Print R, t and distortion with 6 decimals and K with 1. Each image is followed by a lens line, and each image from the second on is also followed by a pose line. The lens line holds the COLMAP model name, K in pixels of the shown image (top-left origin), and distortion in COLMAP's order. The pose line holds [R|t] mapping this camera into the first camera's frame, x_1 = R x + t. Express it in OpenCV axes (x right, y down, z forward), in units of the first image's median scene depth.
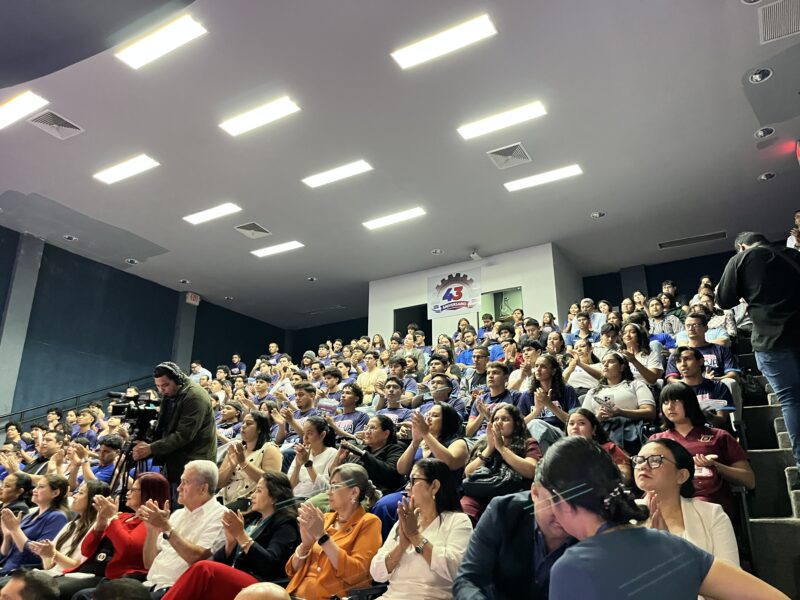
lens RADIAL K [[598.0, 0, 404.1], [0, 598.0, 297.8], [0, 0, 1]] dist [0.057281, -0.082886]
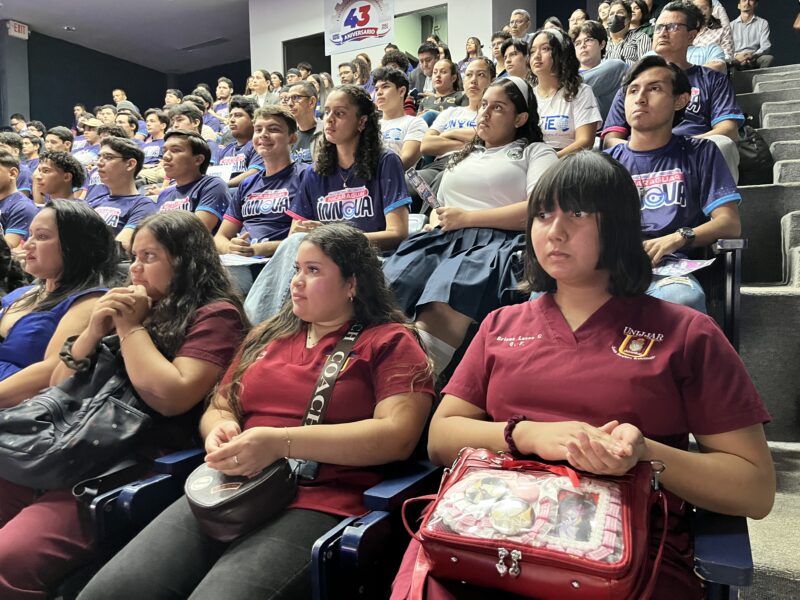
lens RADIAL K [[608.9, 0, 401.5], [0, 608.9, 281.3], [0, 0, 1]] dist [0.068133, -0.131034]
pose [[0.998909, -0.015915, 0.043894, 0.104762], [-0.000939, 0.933082, 0.359662, 0.026639], [-0.046681, -0.359311, 0.932050, 0.210069]]
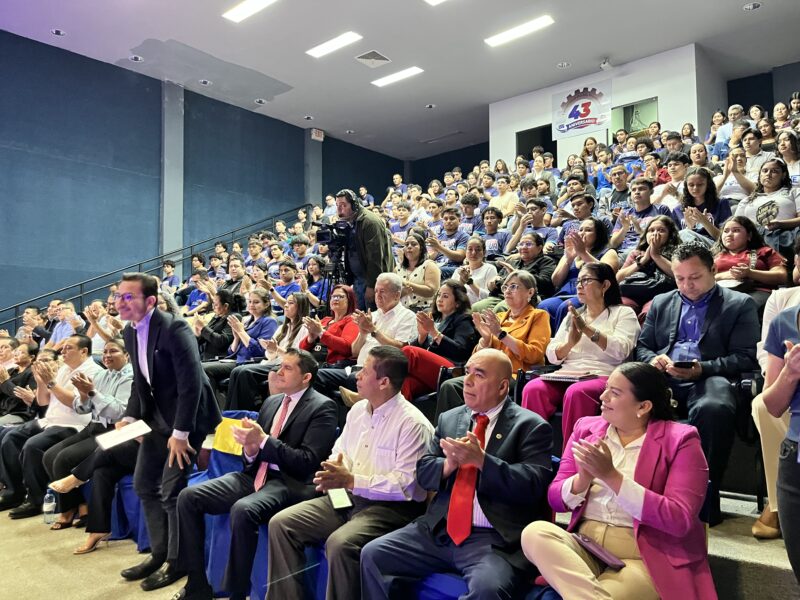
lens RADIAL K [[598.0, 0, 404.1], [0, 598.0, 297.8], [0, 0, 1]] dist [0.057281, -0.082886]
pose [[0.983636, -0.018160, -0.179249, -0.029516], [0.067323, 0.959885, 0.272191, -0.000938], [0.167115, -0.279805, 0.945400, -0.040937]]
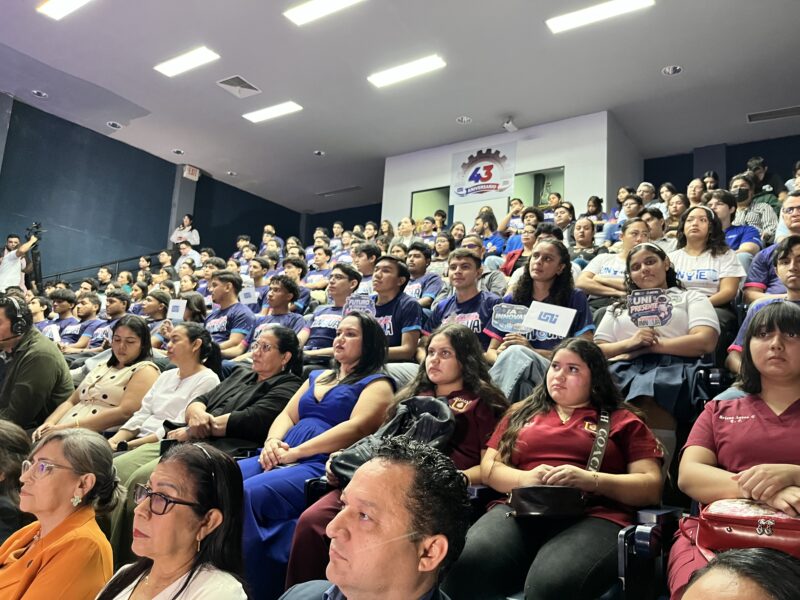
lens RADIAL K [[603.4, 0, 400.0], [0, 603.4, 300.0], [0, 0, 1]] dist [0.008476, 0.006330]
pose [[0.994843, 0.049064, -0.088766, 0.056879], [-0.032391, 0.983069, 0.180349, 0.019235], [0.096112, -0.176544, 0.979589, 0.150412]]
